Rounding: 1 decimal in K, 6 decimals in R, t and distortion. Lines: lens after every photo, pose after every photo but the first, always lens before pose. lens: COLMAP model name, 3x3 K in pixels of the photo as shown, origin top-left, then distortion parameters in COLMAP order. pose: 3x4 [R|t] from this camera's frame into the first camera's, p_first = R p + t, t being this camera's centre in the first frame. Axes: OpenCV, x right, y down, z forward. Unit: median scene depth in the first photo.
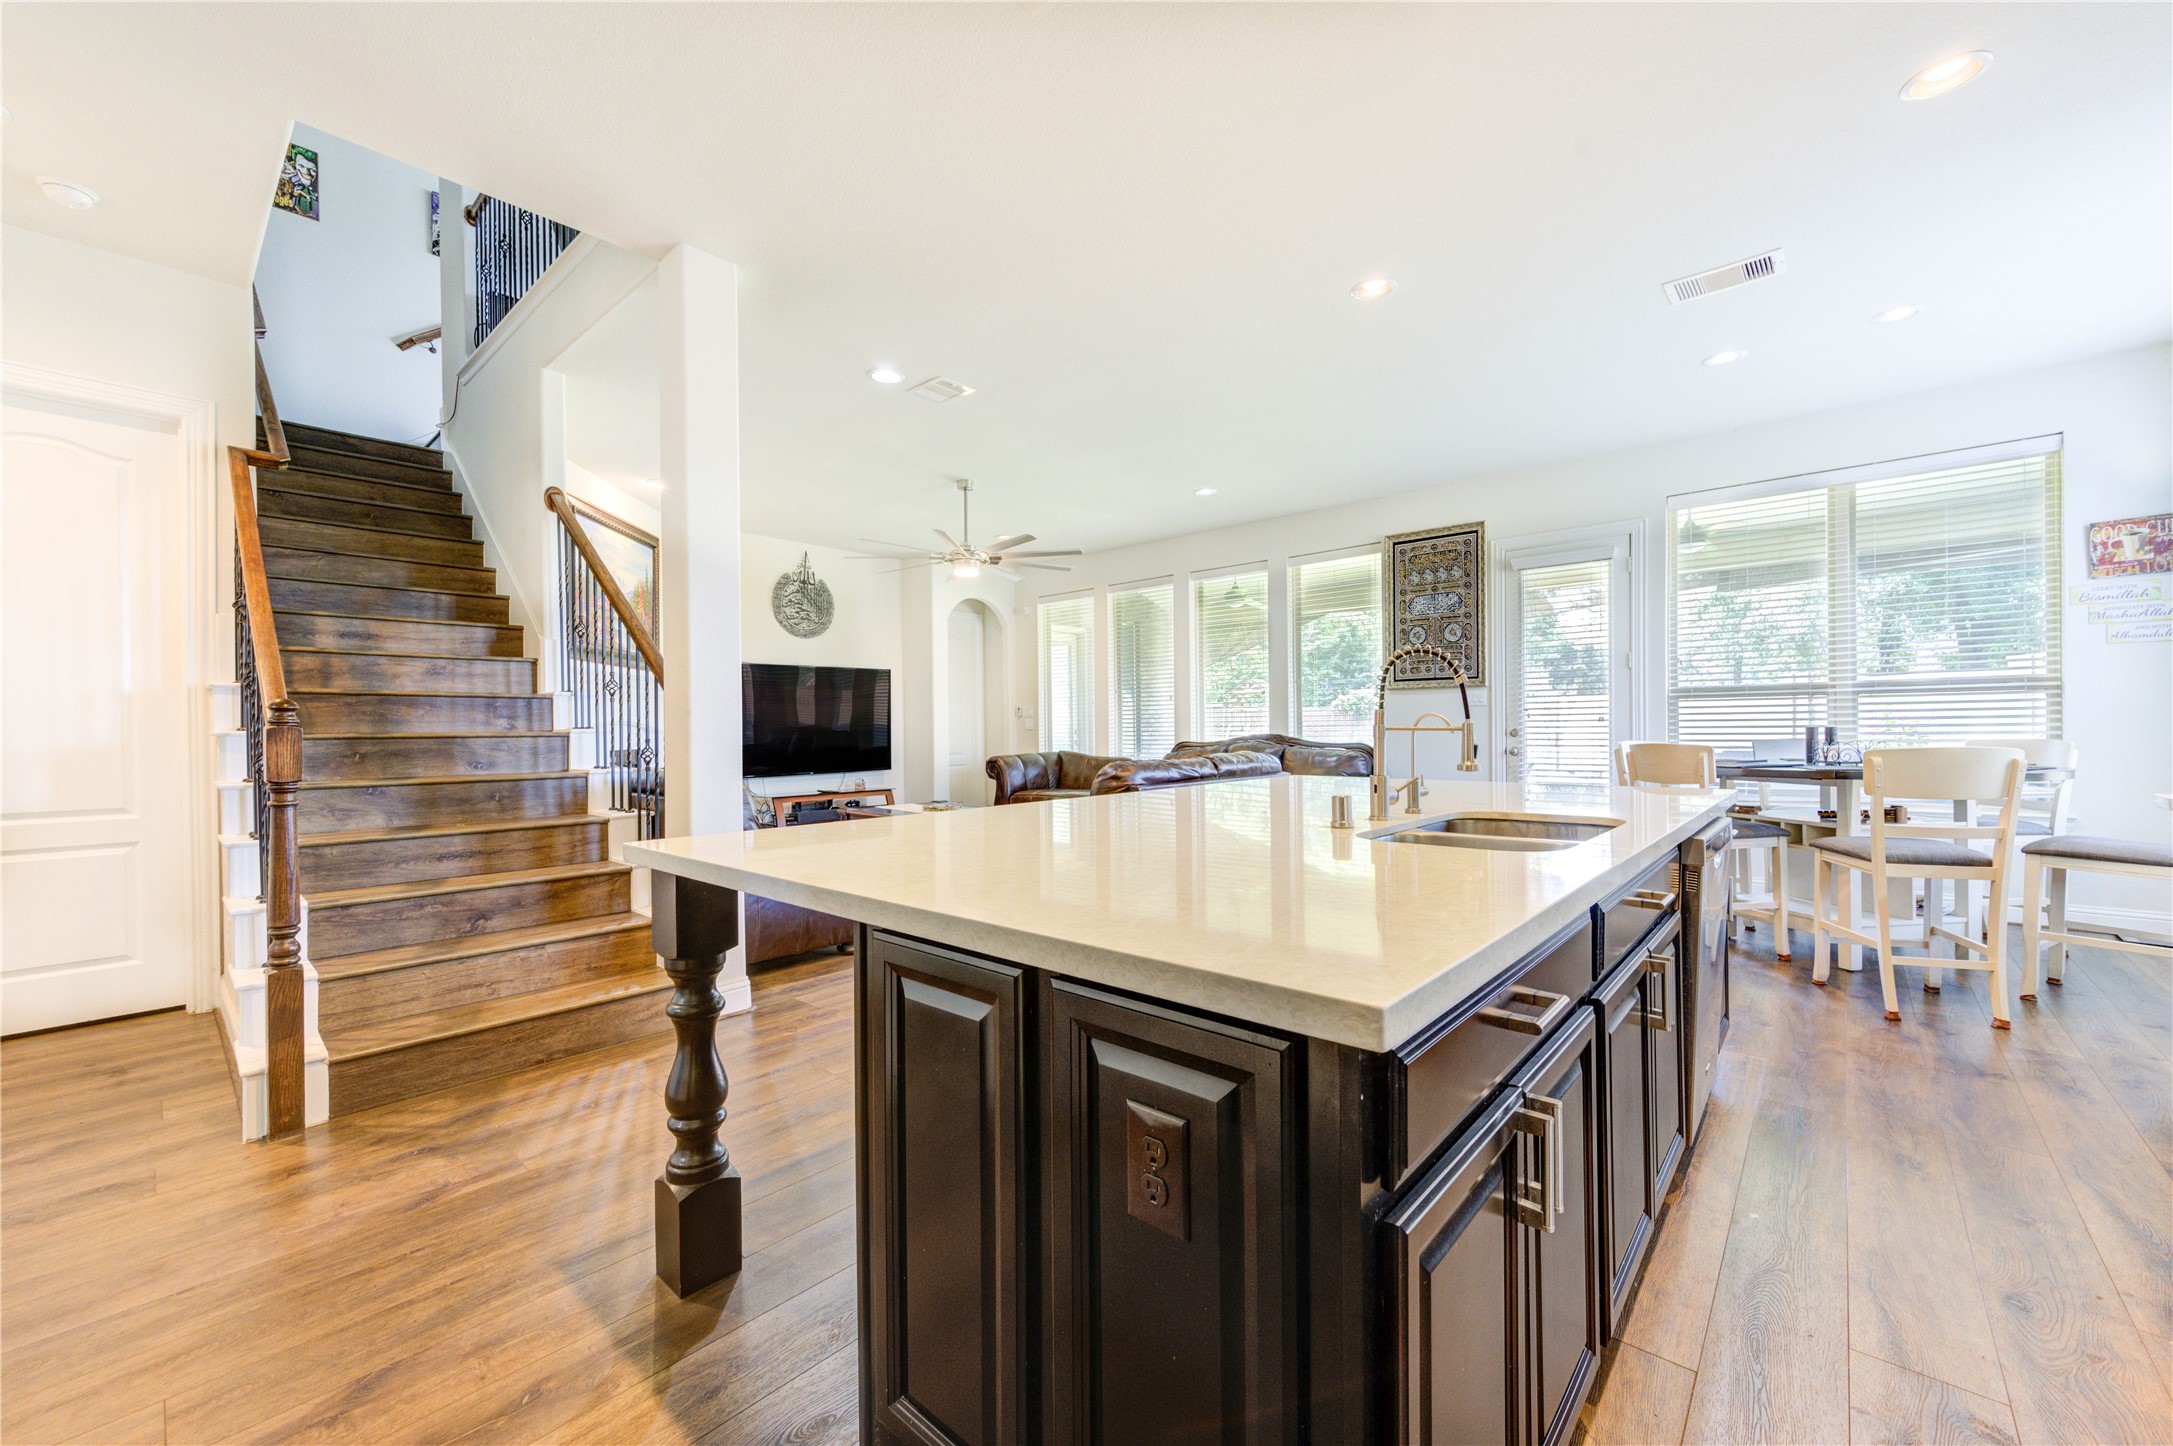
lens RADIAL K [[847.1, 0, 1086.5], [0, 847.1, 723.0], [0, 0, 1]] dist [-0.000871, 0.003483]
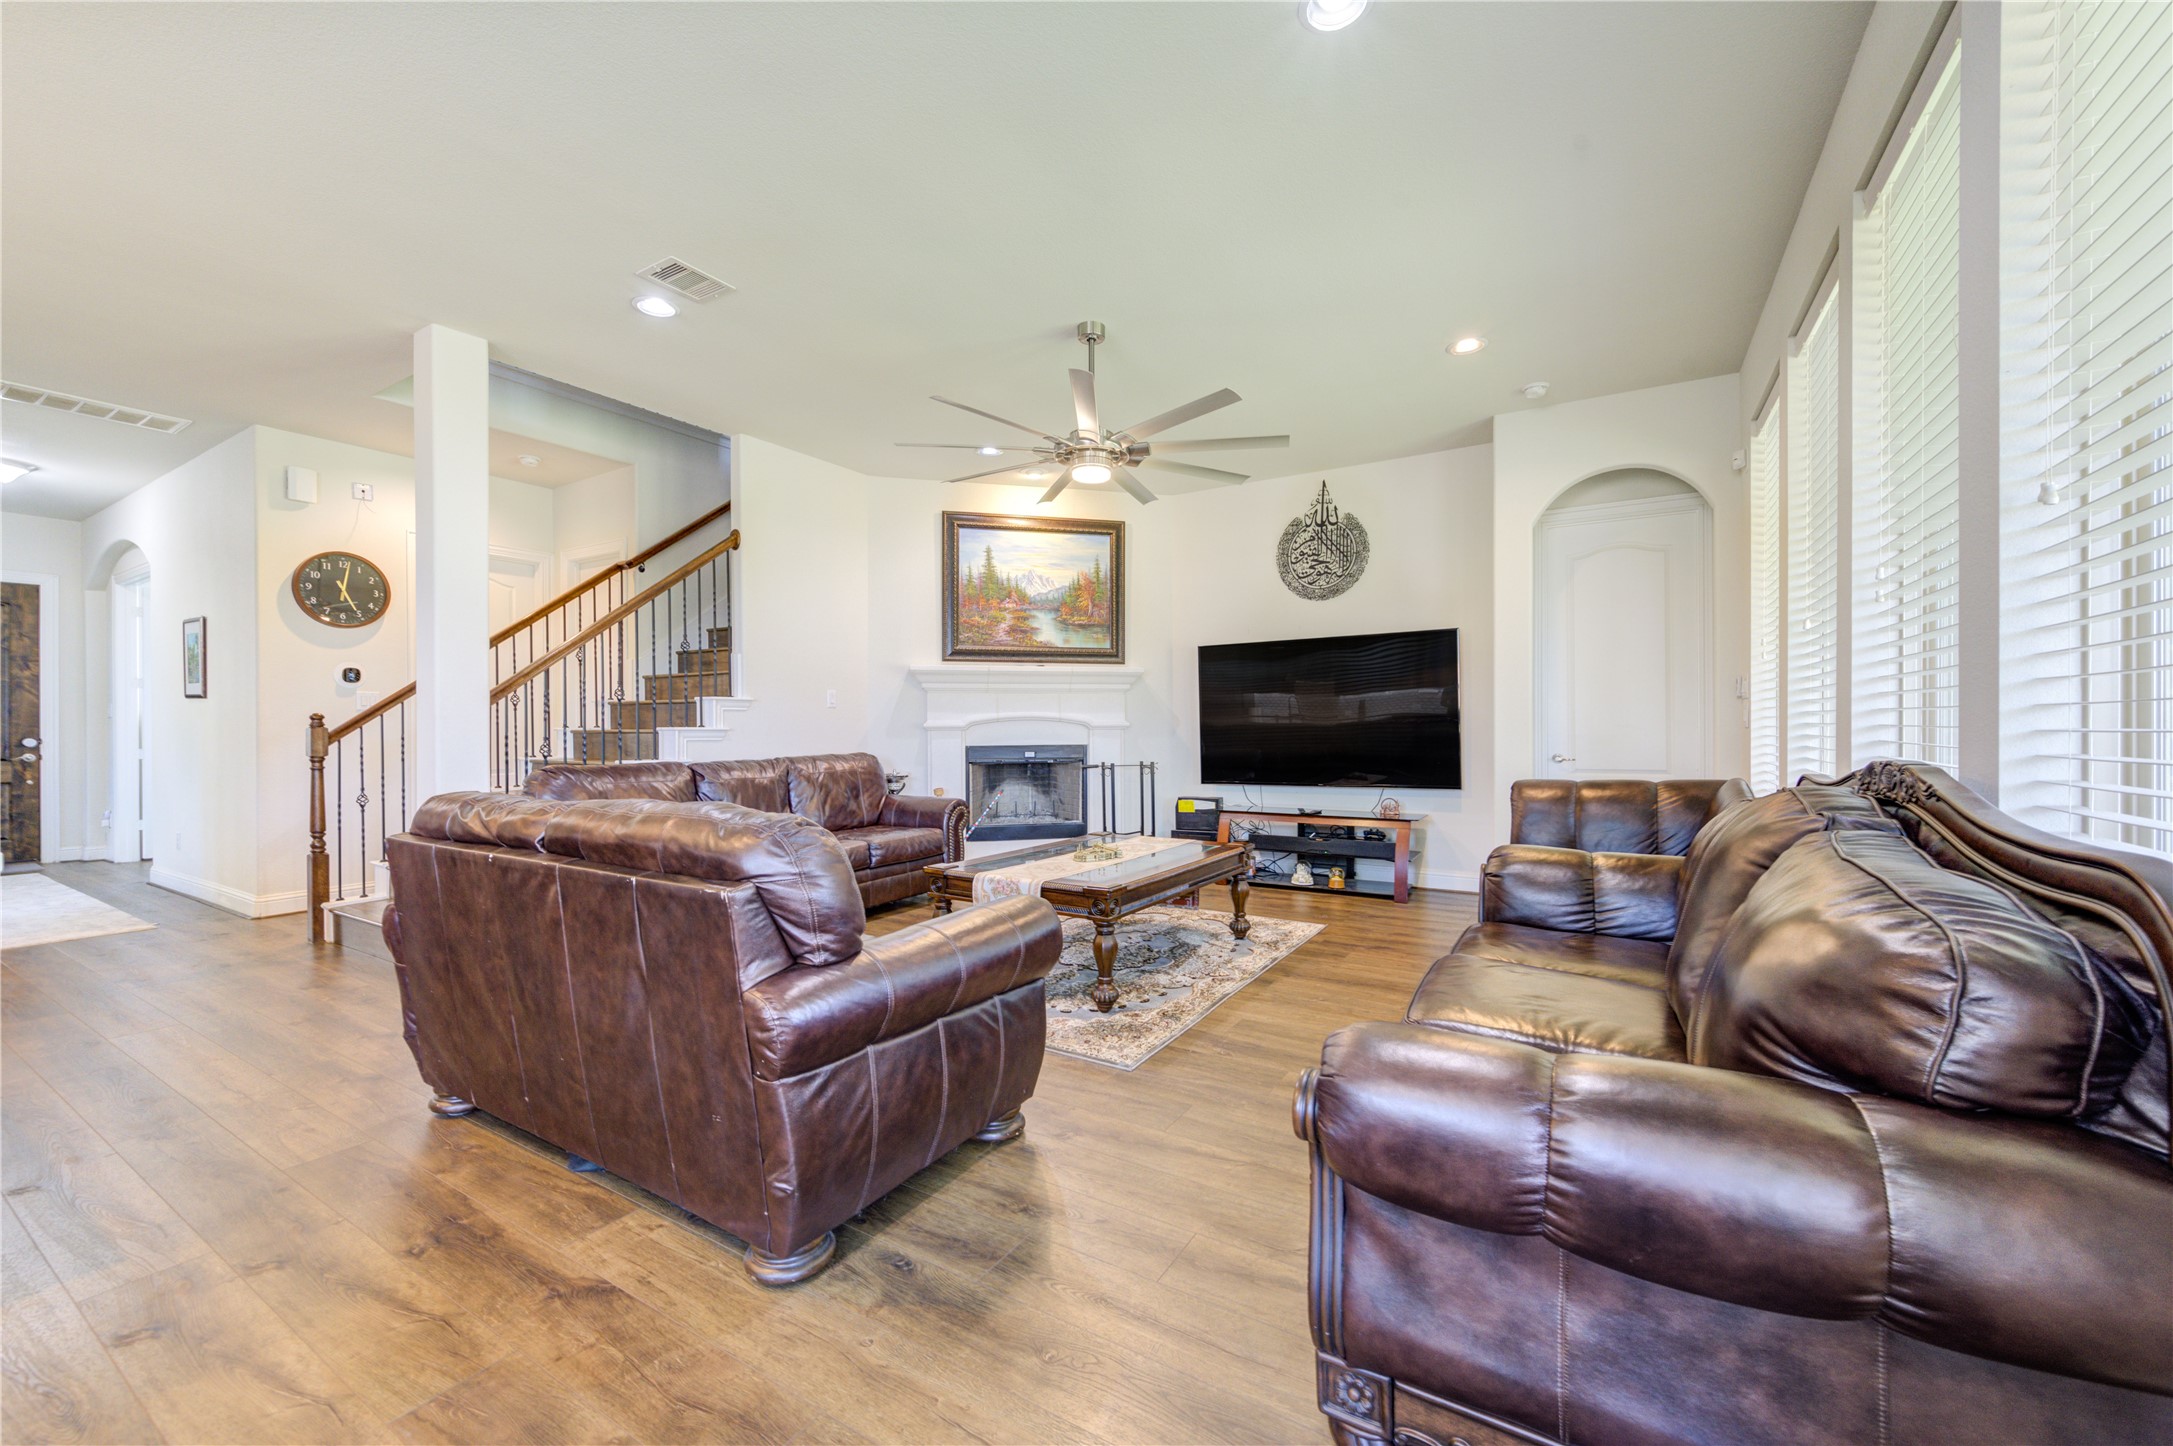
lens RADIAL K [[847.1, 0, 1086.5], [0, 847.1, 723.0], [0, 0, 1]] dist [-0.000871, 0.003483]
pose [[0.178551, 0.003012, -0.983926, 0.354792], [0.010986, 0.999927, 0.005054, 0.000088], [0.983869, -0.011712, 0.178505, 0.674413]]
